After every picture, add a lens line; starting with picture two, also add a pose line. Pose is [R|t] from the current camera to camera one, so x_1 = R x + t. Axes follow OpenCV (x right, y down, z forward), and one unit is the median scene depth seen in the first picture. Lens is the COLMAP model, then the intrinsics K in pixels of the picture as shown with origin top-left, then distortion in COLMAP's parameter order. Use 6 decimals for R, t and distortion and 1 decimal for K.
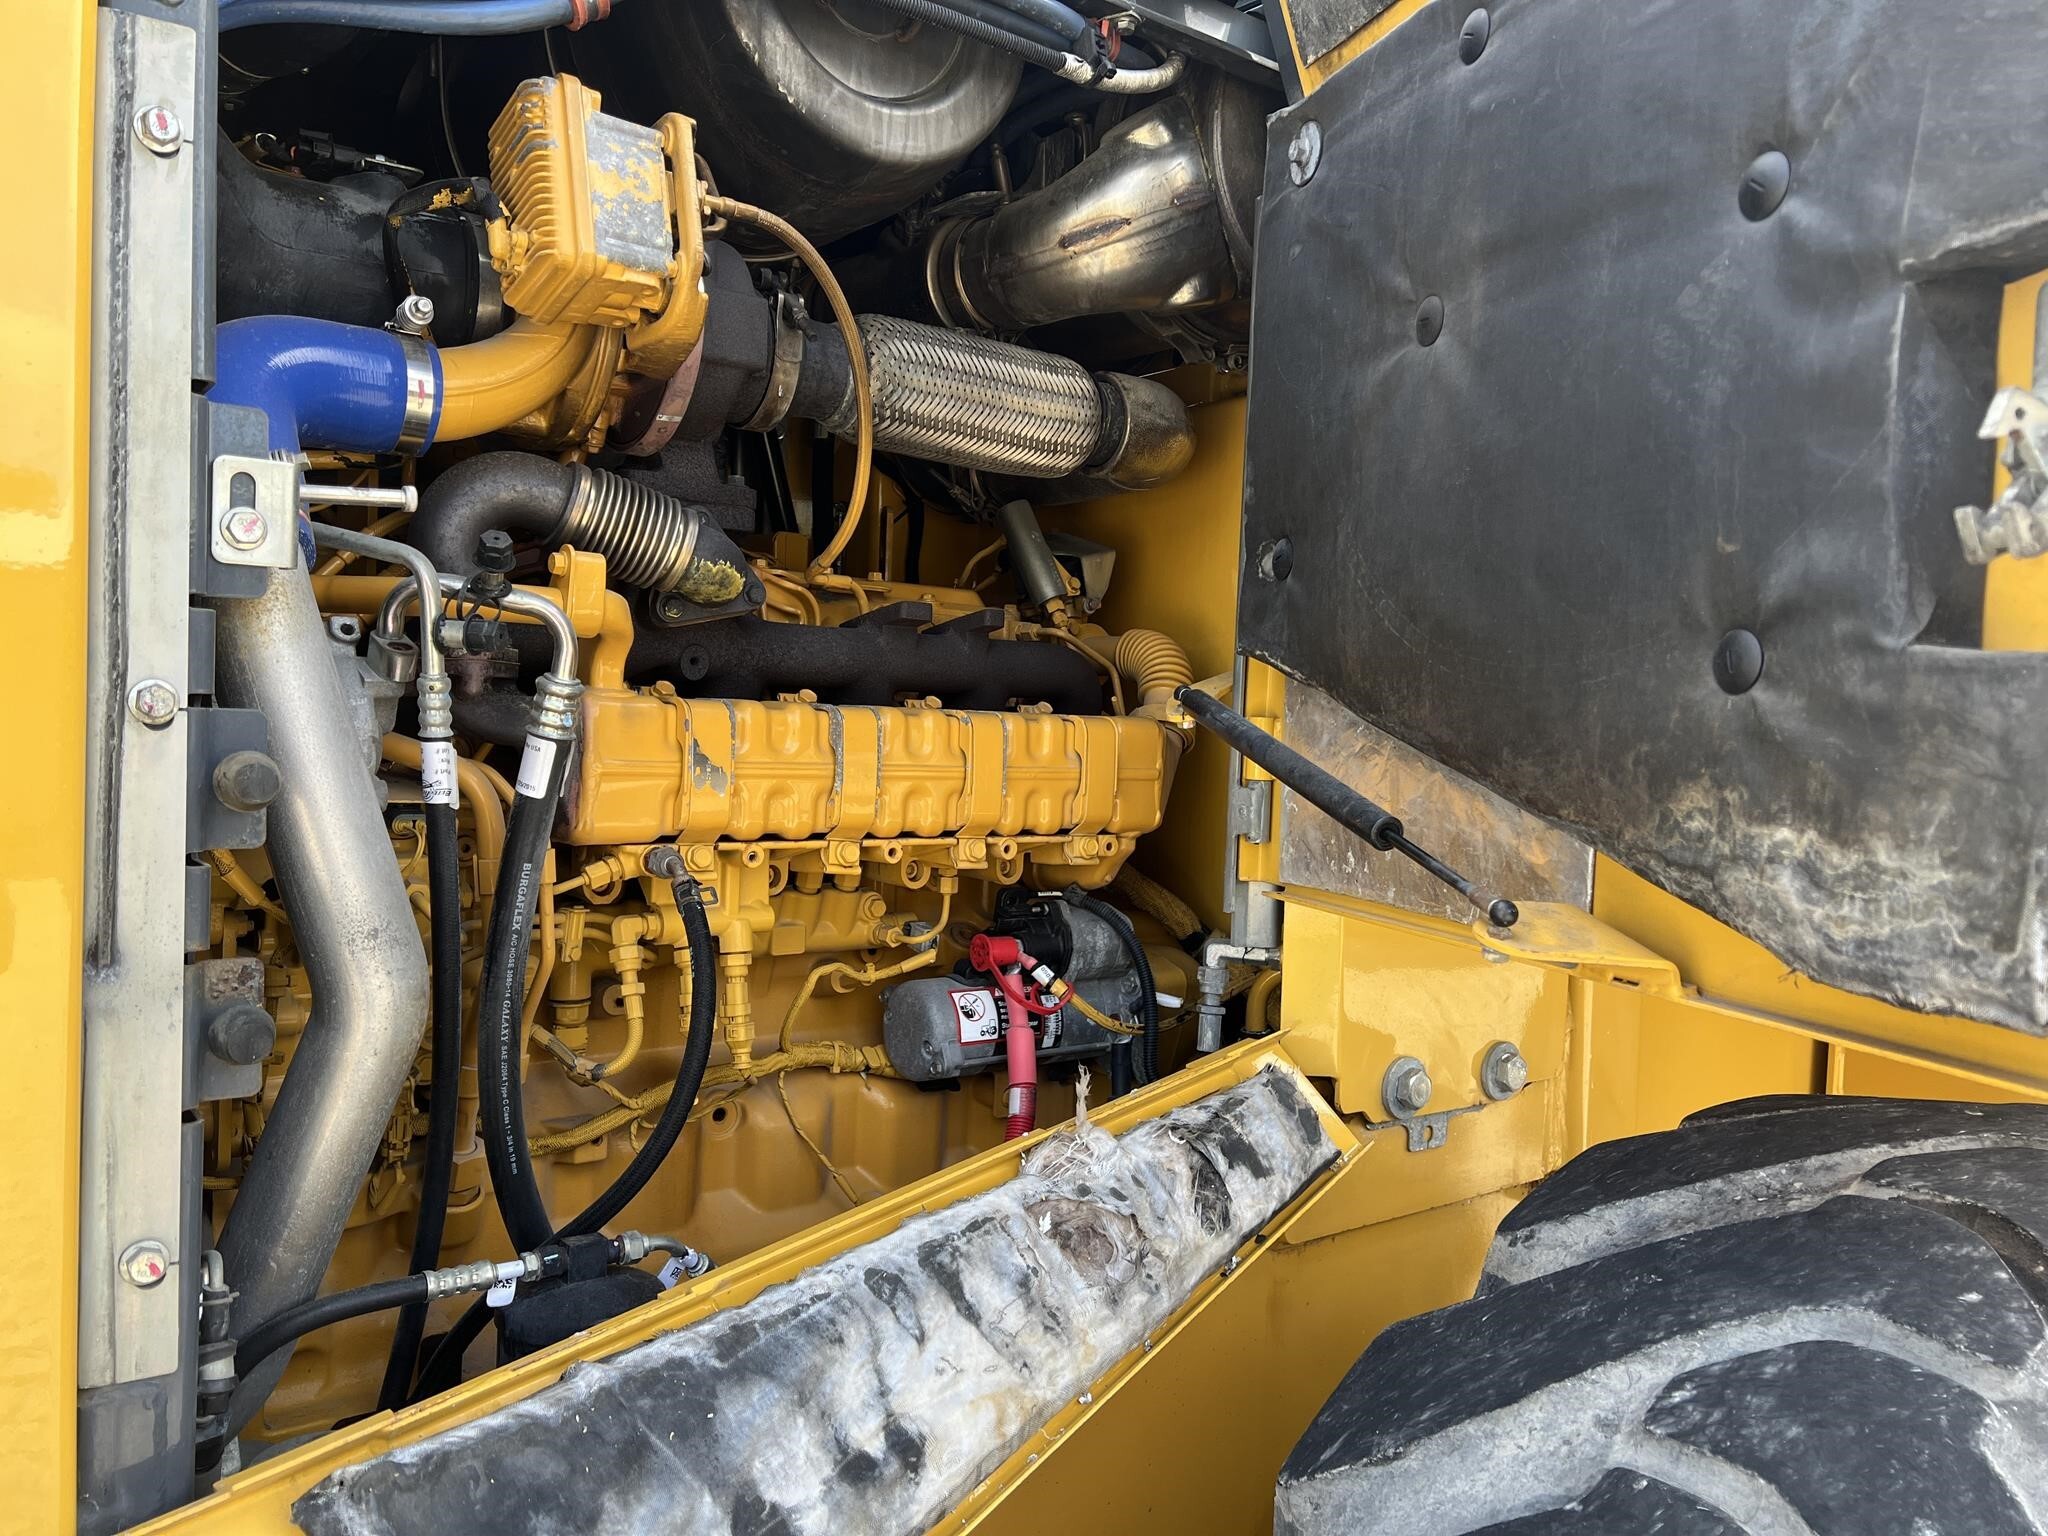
lens RADIAL K [[1523.7, 0, 1019.0], [0, 1523.7, 781.3], [0, 0, 1]] dist [0.062801, -0.067503]
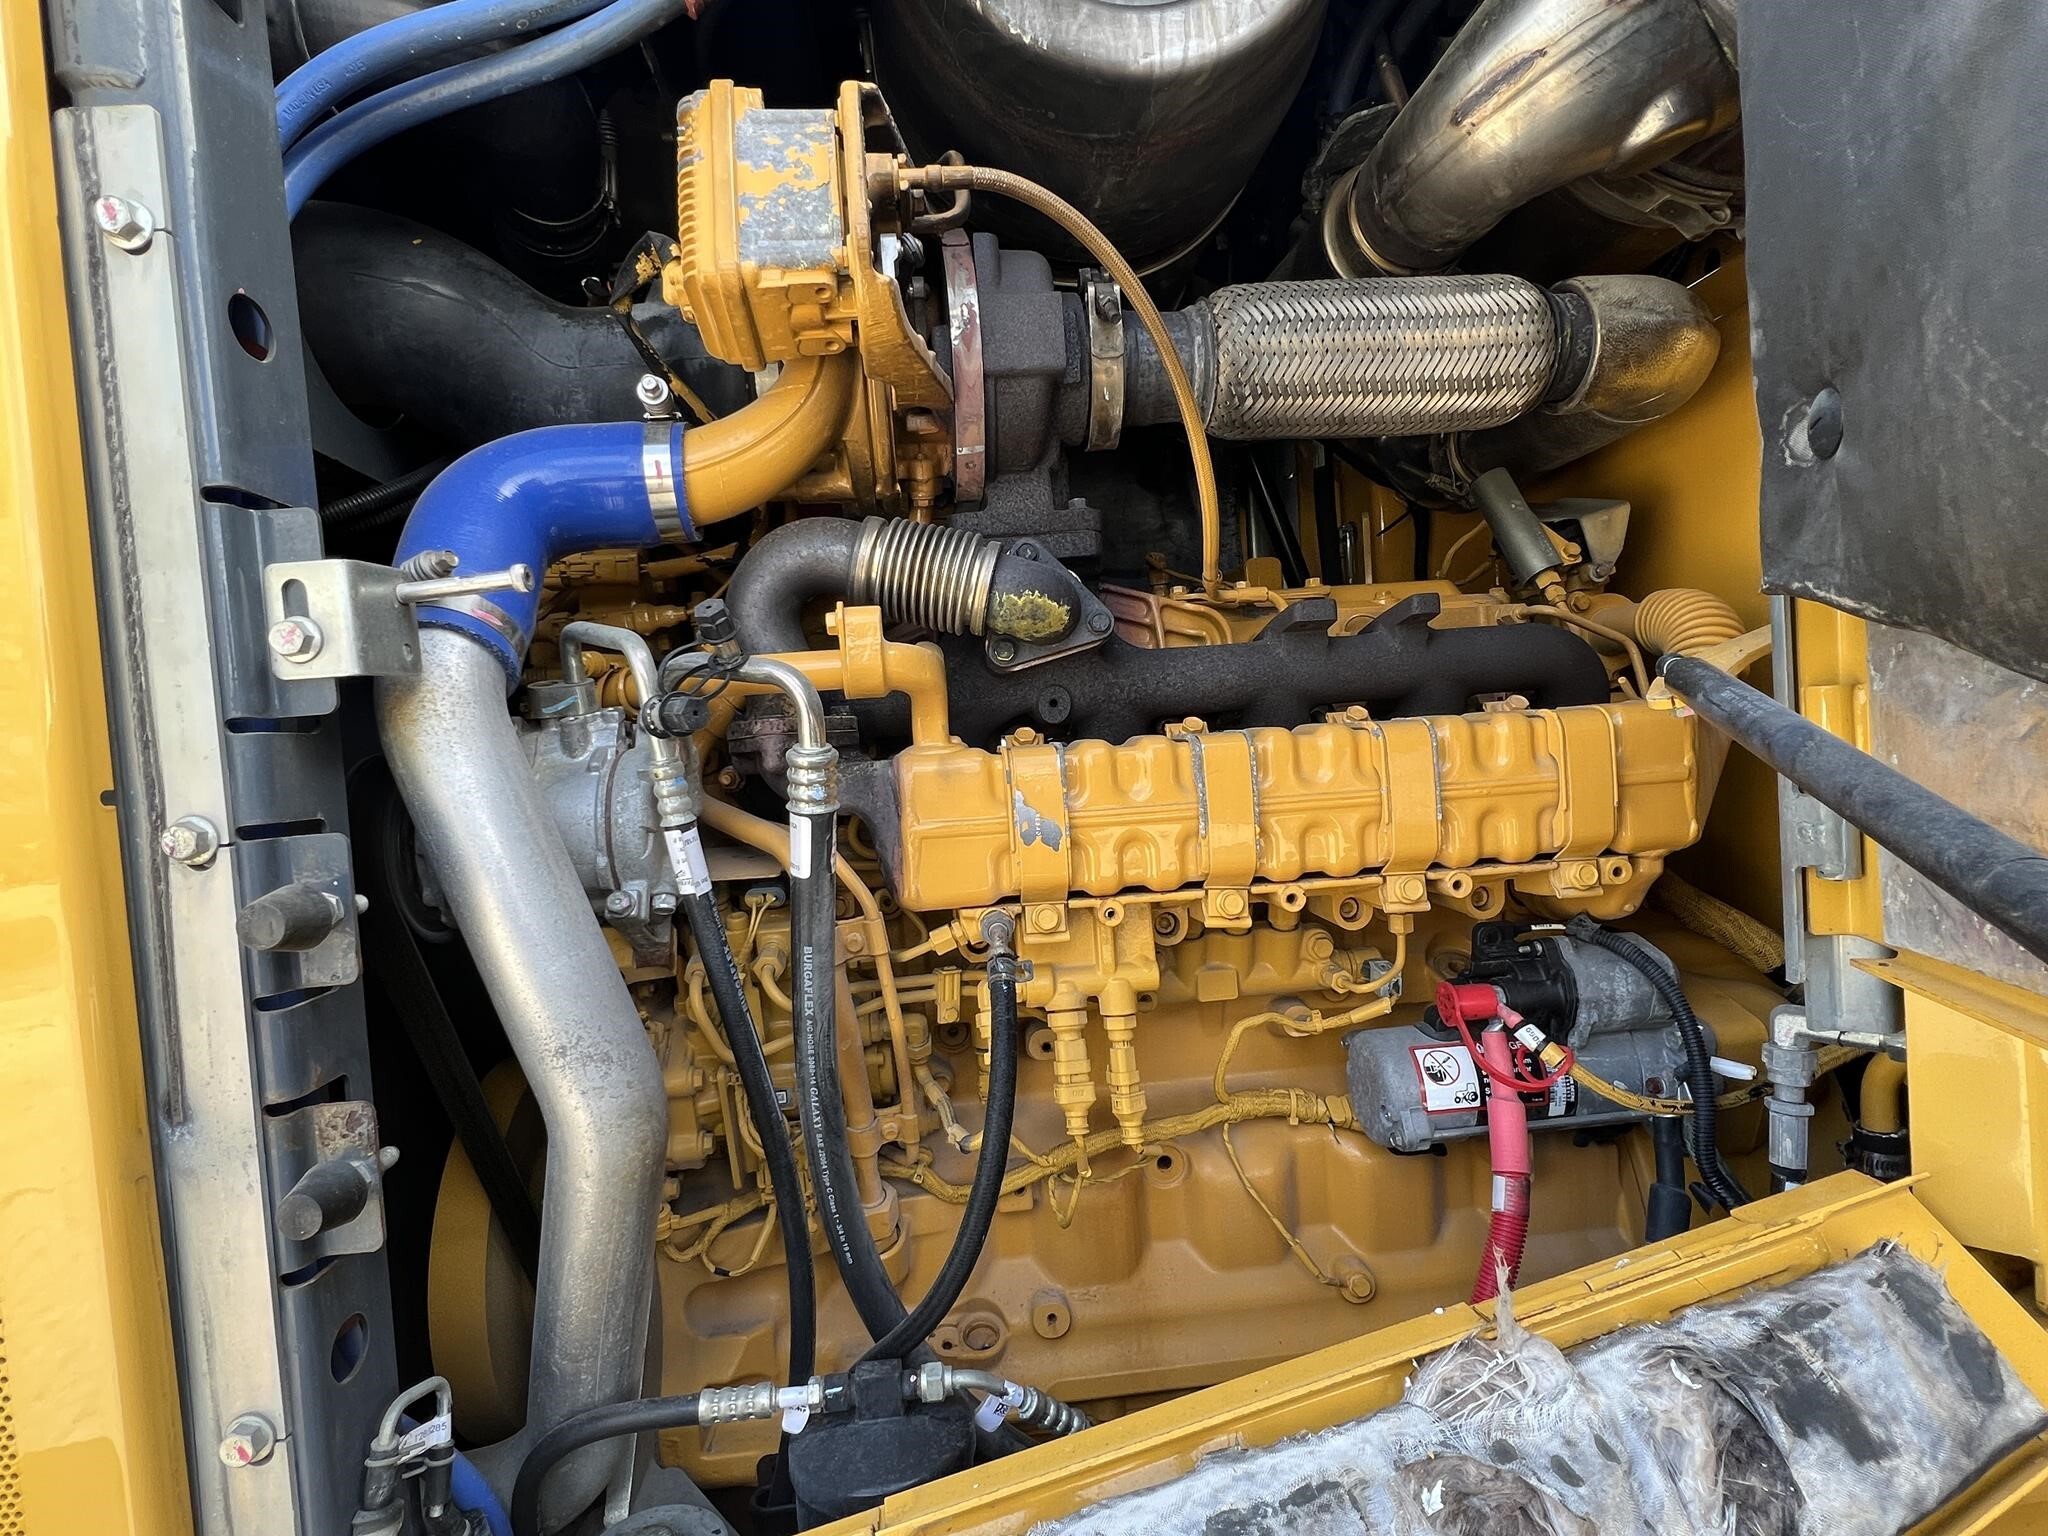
lens RADIAL K [[1020.7, 0, 1023.7], [0, 1020.7, 772.6], [0, 0, 1]] dist [0.001096, -0.001232]
pose [[0.828040, -0.075567, -0.555554, 0.119707], [0.078108, 0.996761, -0.019163, -0.025296], [0.555202, -0.027526, 0.831260, 0.467491]]
